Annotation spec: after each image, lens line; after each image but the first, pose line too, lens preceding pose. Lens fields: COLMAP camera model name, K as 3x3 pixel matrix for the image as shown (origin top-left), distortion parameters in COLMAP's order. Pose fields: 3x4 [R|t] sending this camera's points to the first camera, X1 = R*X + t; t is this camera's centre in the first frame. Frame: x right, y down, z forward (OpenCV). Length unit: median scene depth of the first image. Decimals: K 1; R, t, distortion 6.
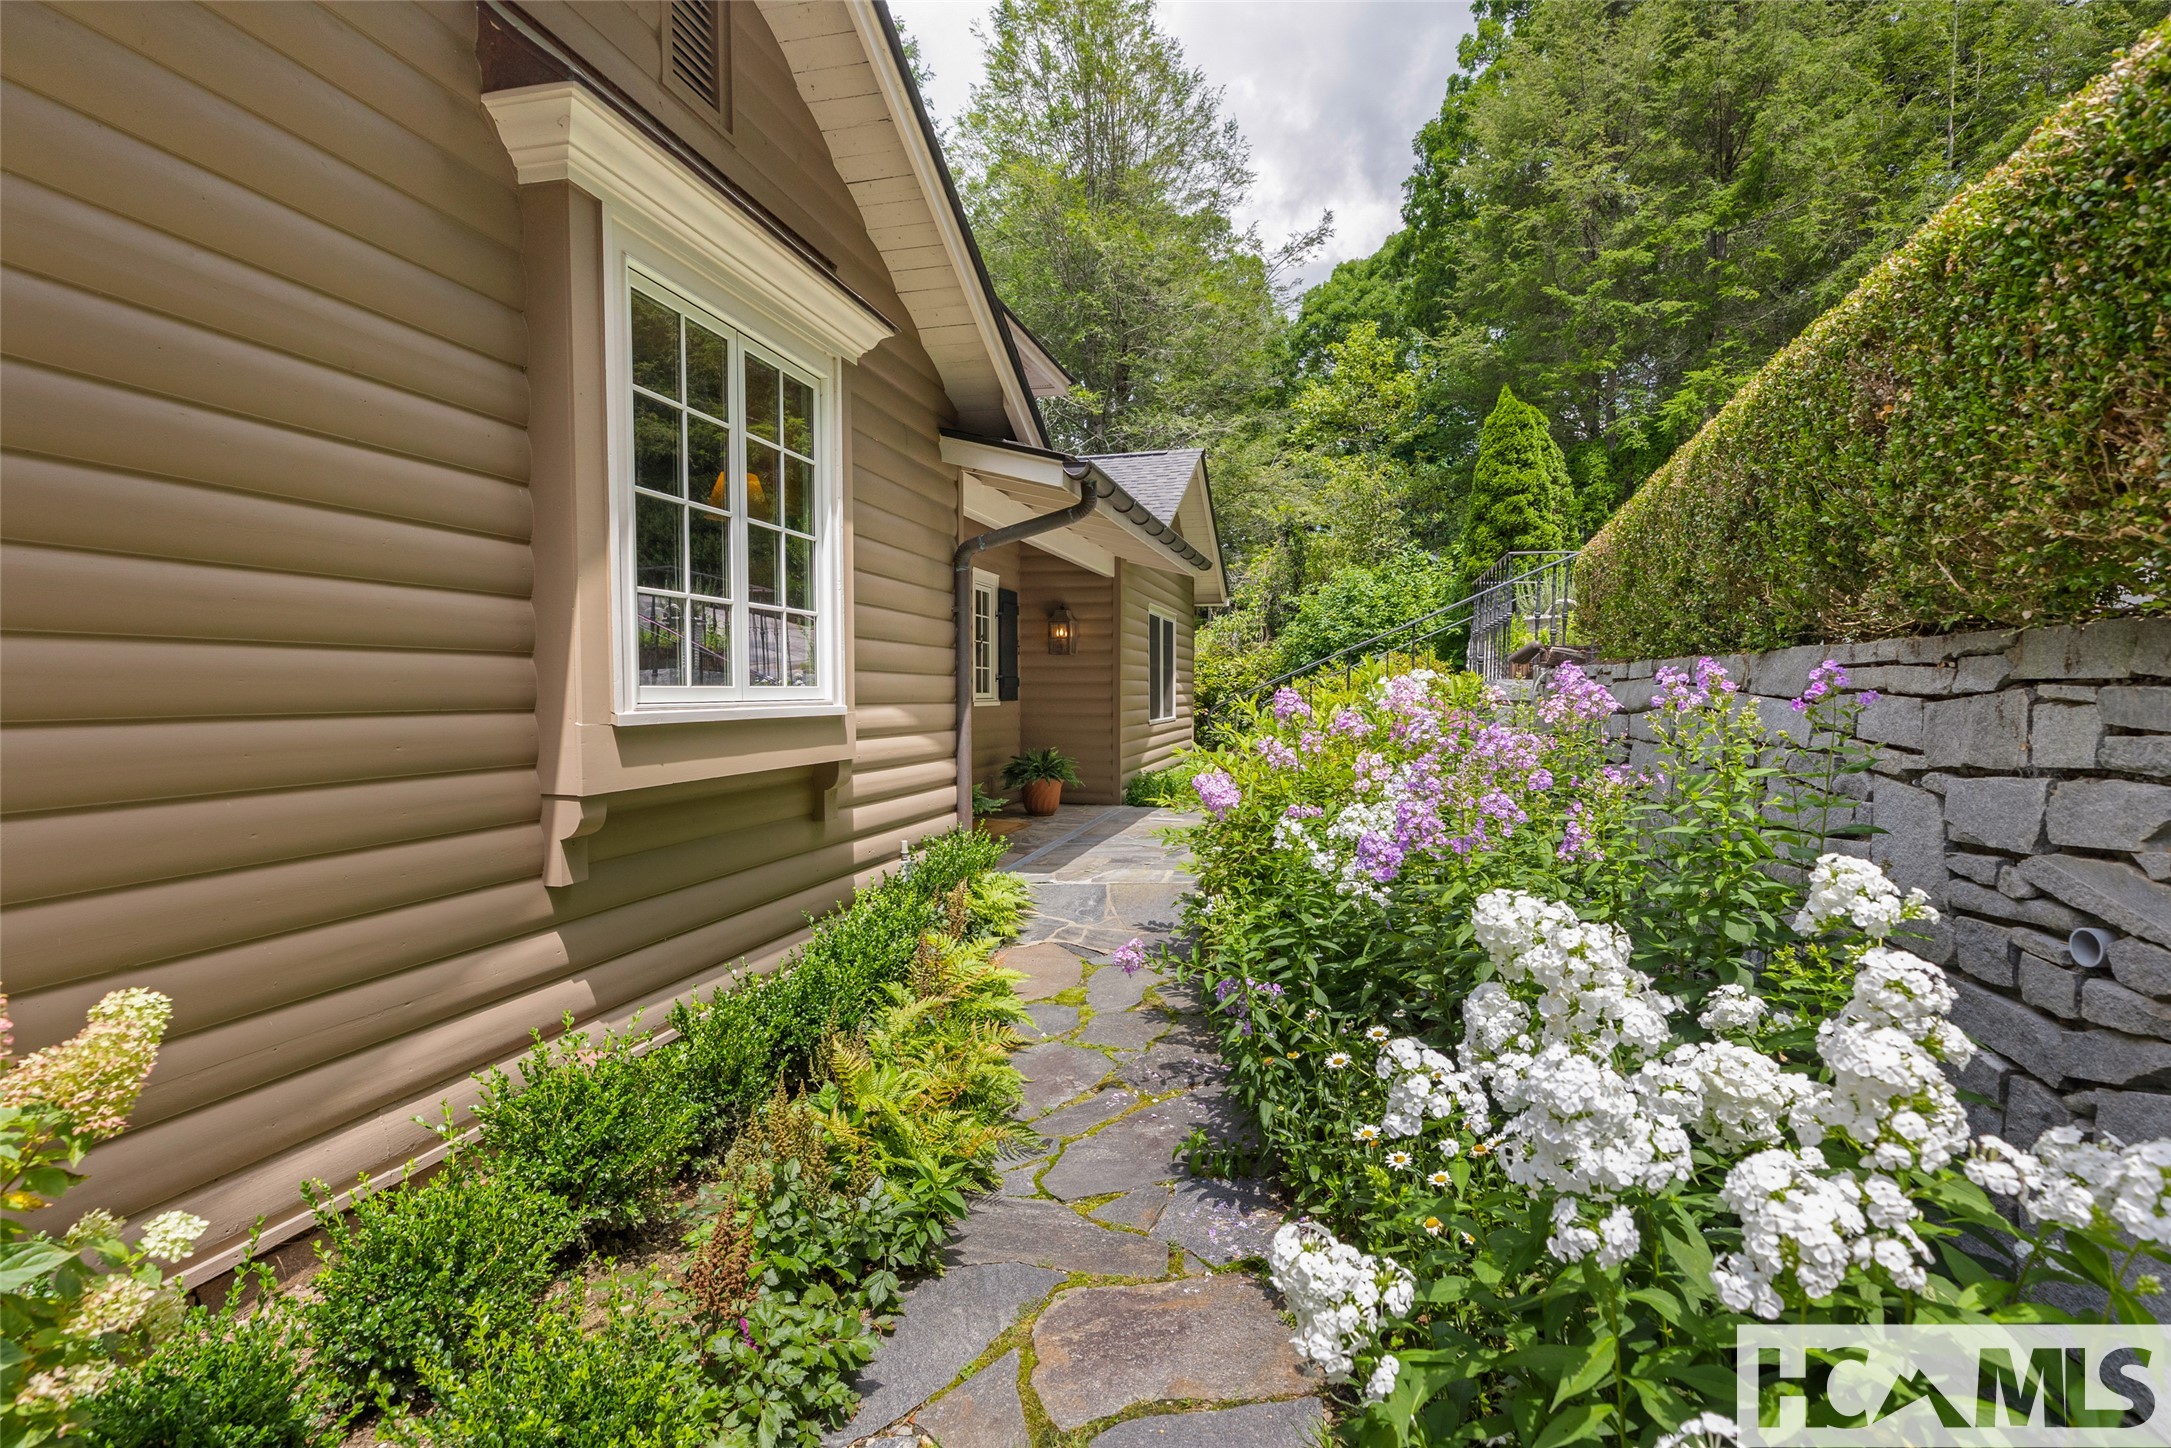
lens RADIAL K [[1057.7, 0, 1101.1], [0, 1057.7, 752.6], [0, 0, 1]] dist [-0.002172, -0.000109]
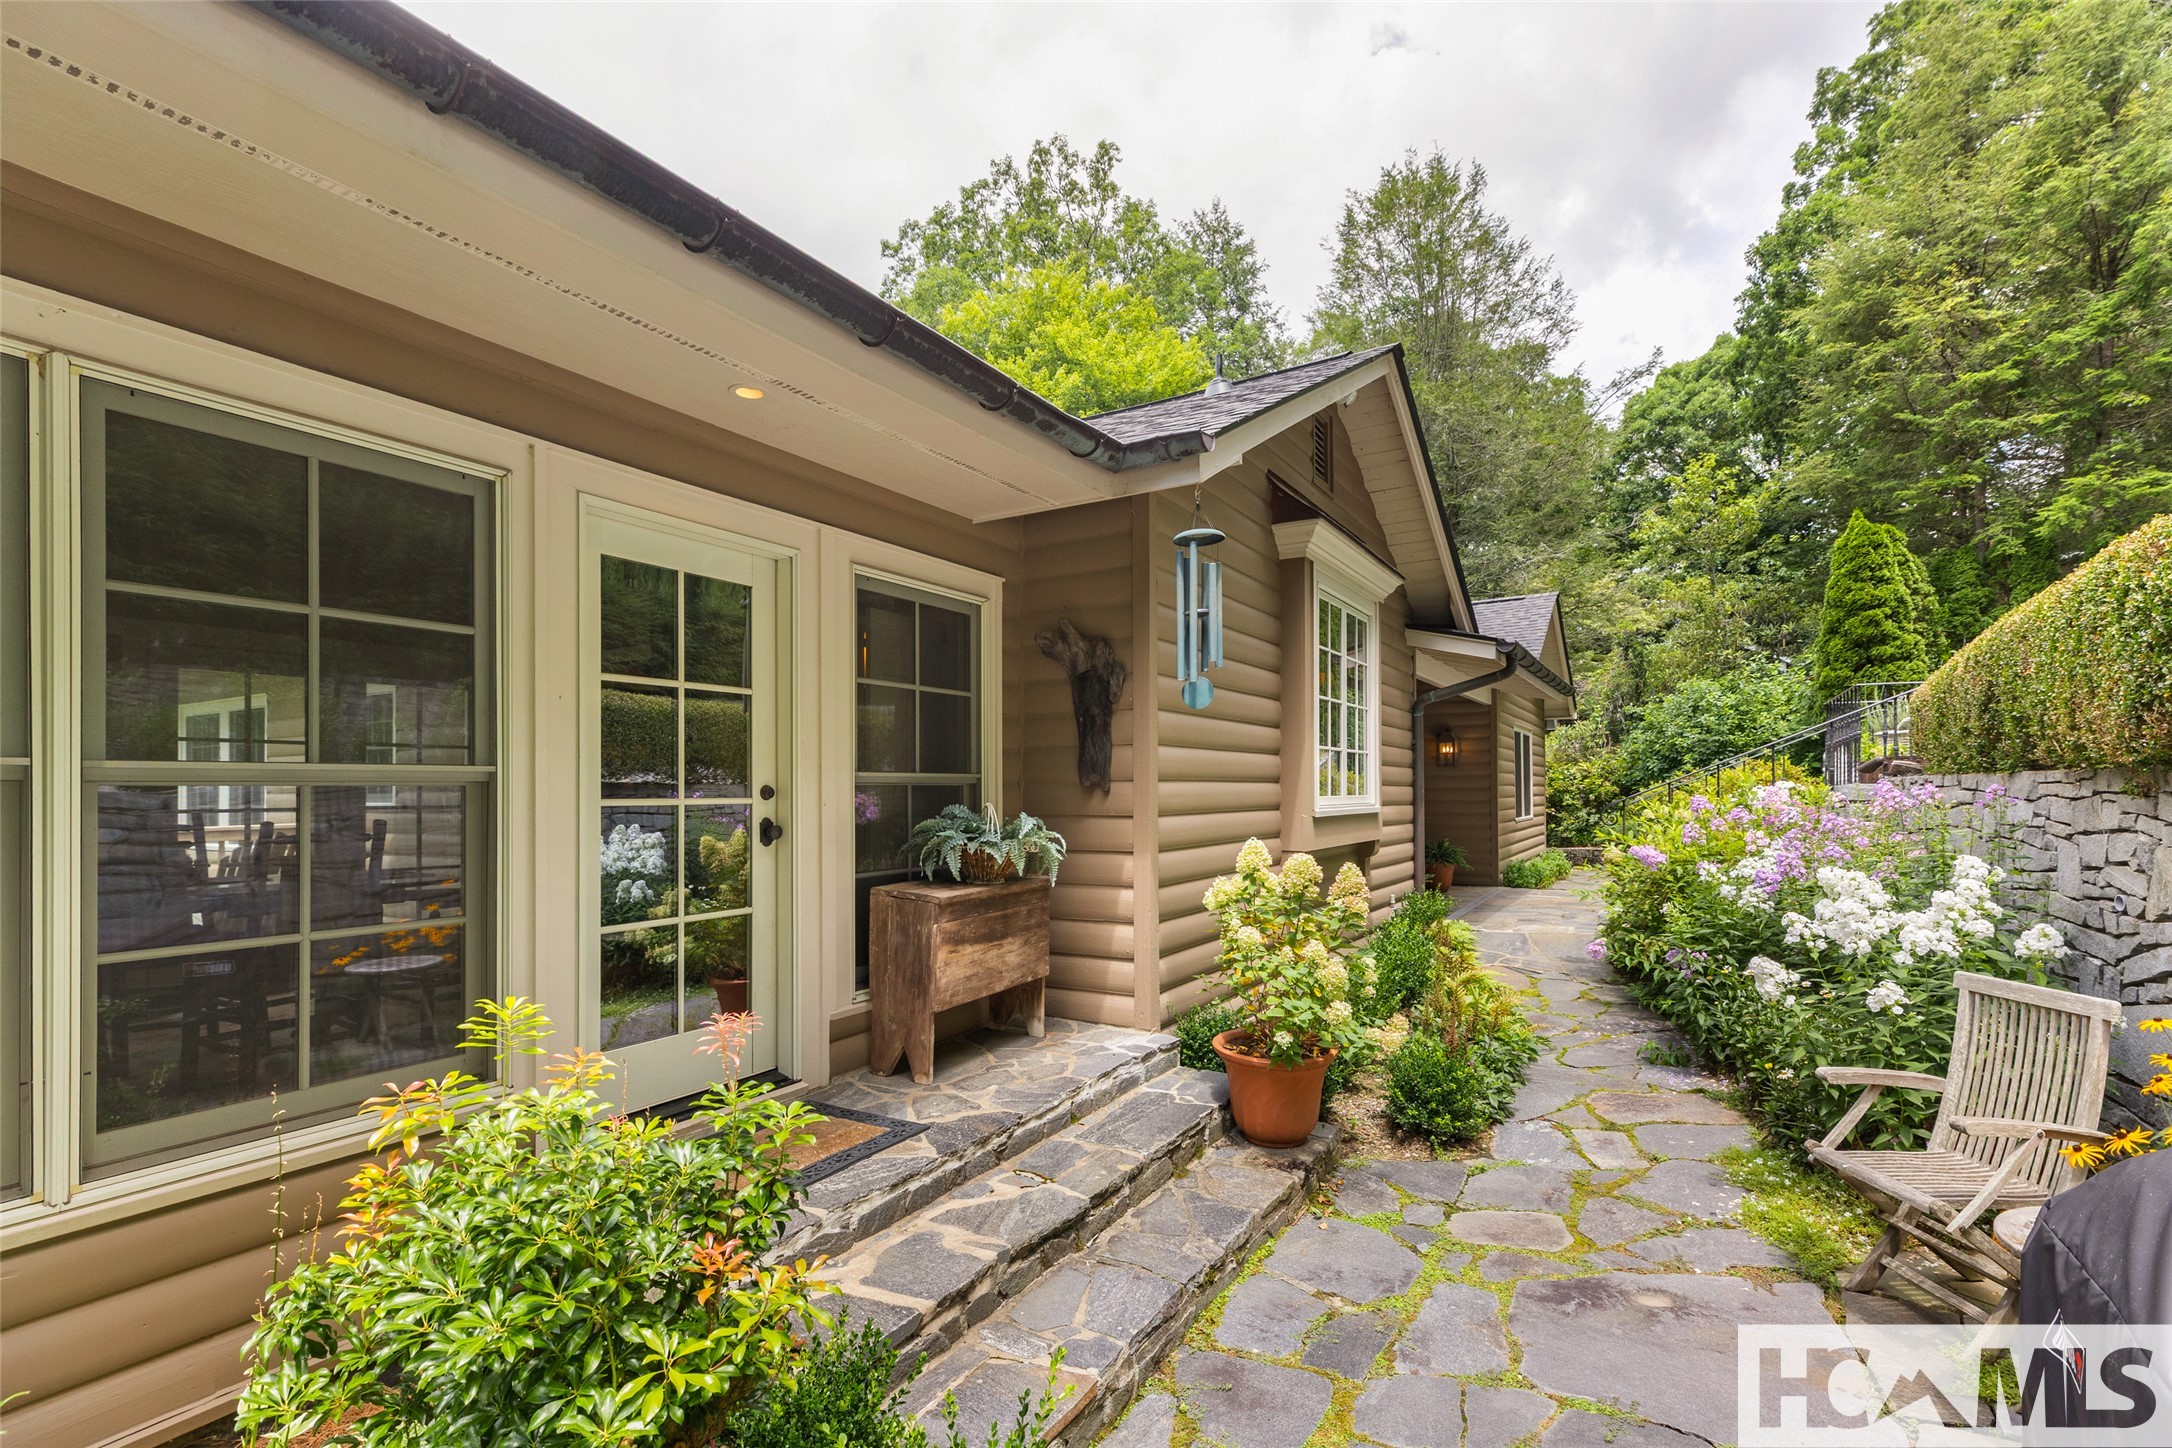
lens RADIAL K [[1008.9, 0, 1085.2], [0, 1008.9, 784.7], [0, 0, 1]] dist [0.004846, -0.000085]
pose [[0.954773, -0.011305, -0.297122, -0.066490], [-0.008634, 0.997801, -0.065712, 0.009275], [0.297212, 0.065305, 0.952576, -0.203248]]
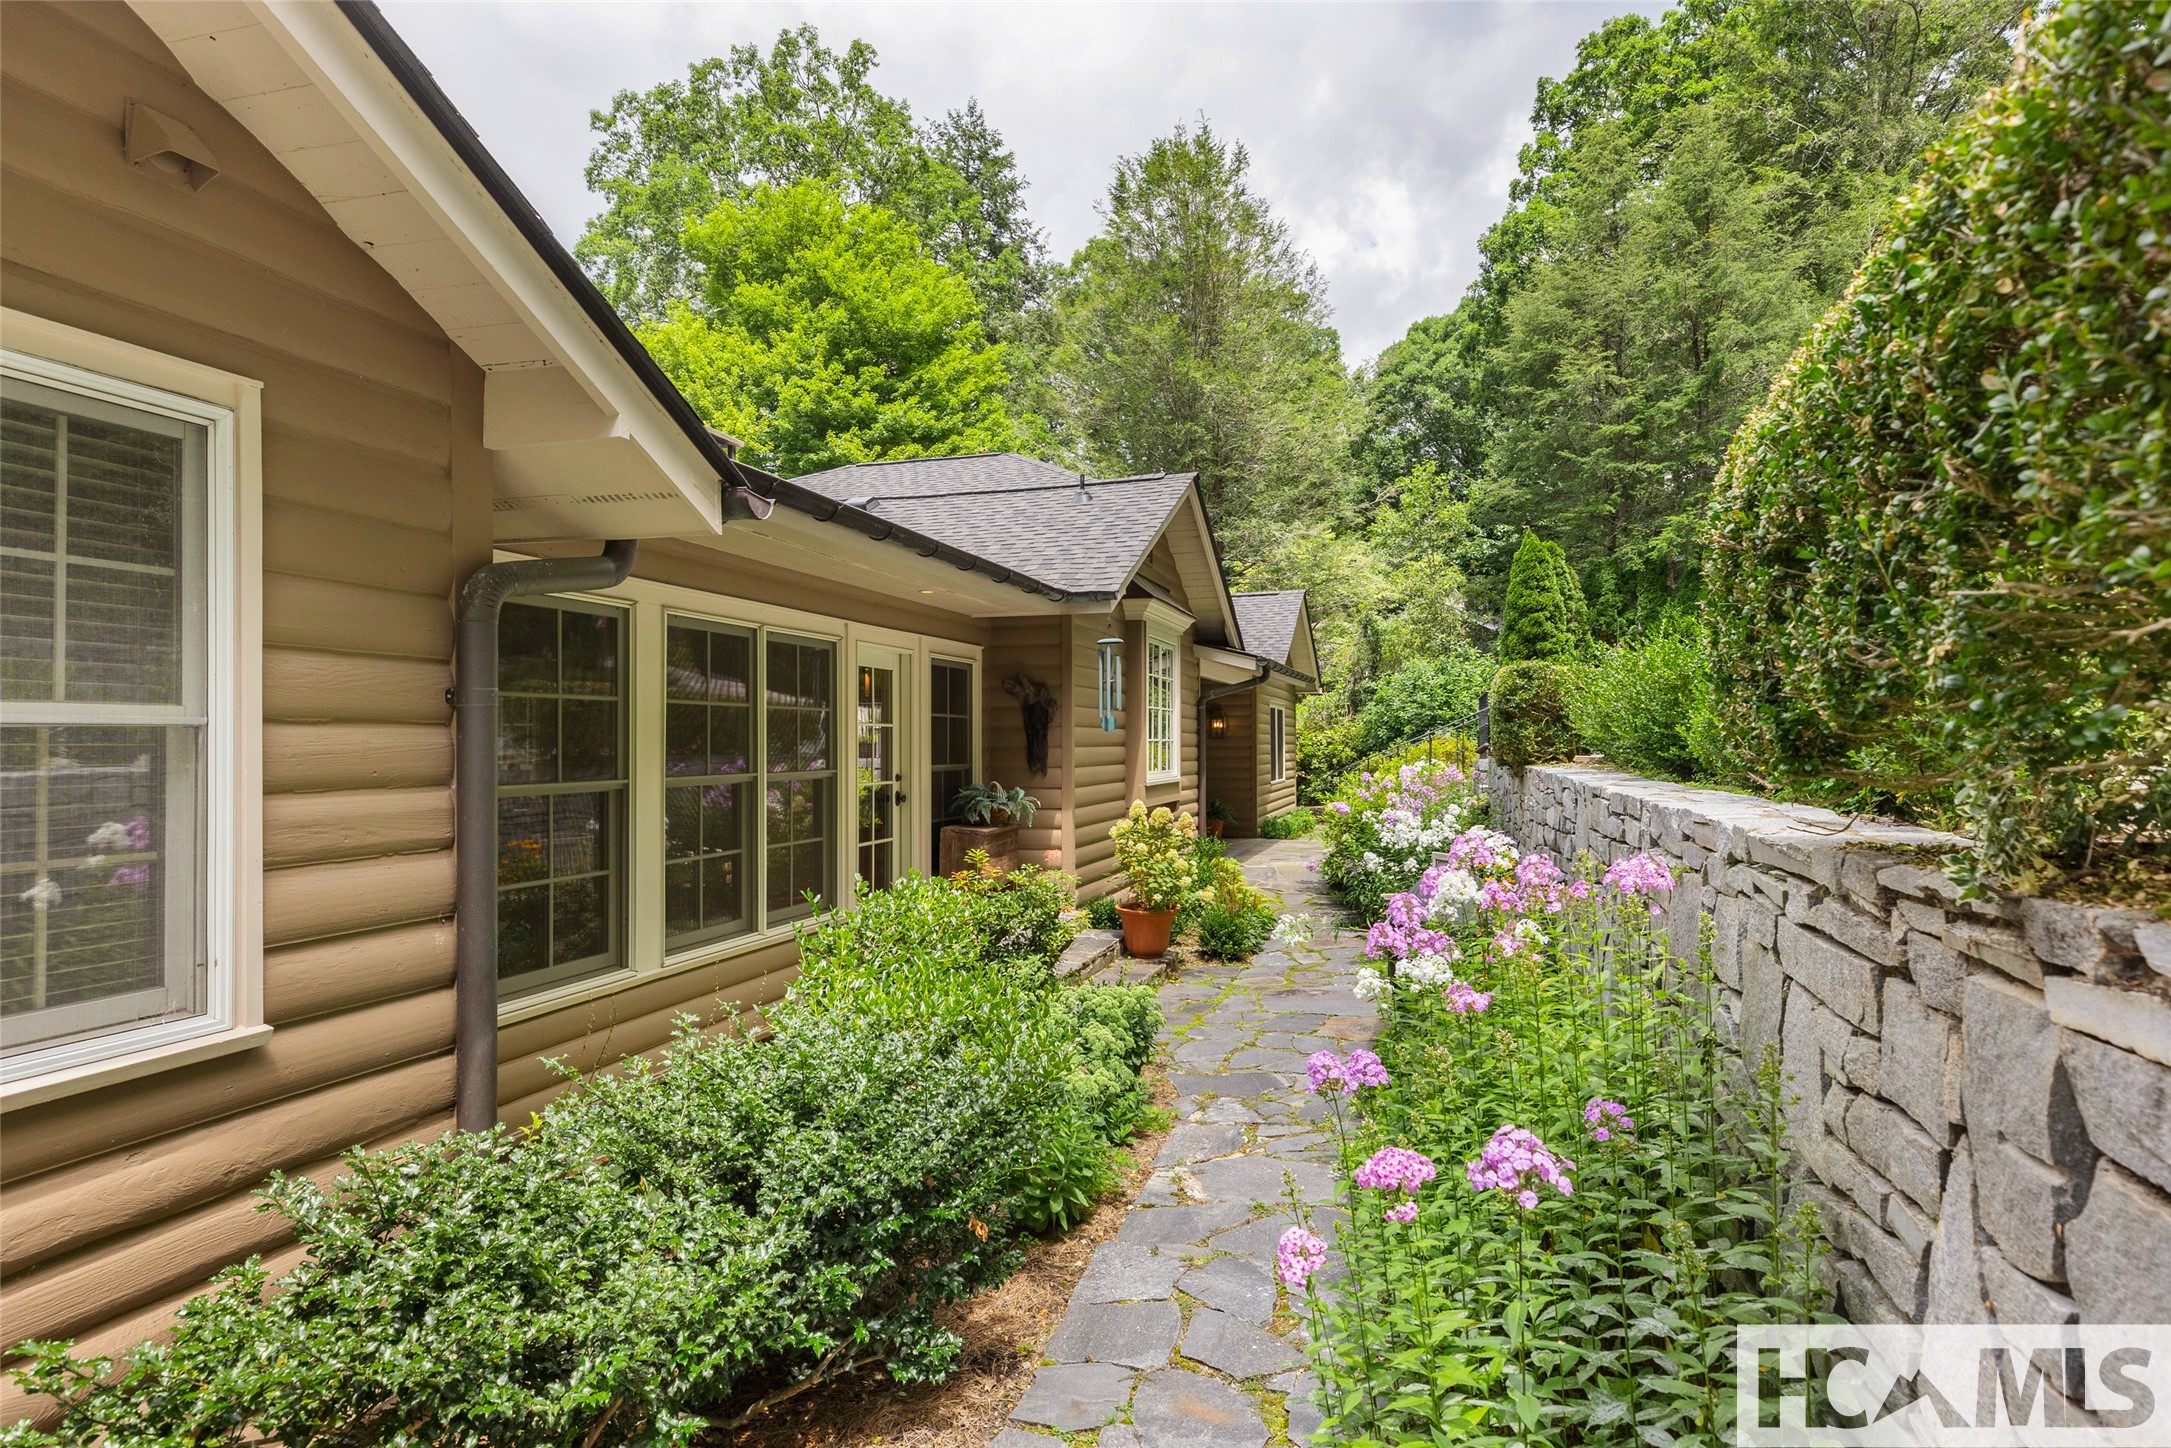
lens RADIAL K [[1245.6, 0, 1098.1], [0, 1245.6, 744.7], [0, 0, 1]] dist [0.001899, 0.001733]
pose [[0.999136, -0.006935, -0.040976, -0.097931], [0.004505, 0.998242, -0.059098, 0.015178], [0.041314, 0.058862, 0.997411, -0.573852]]
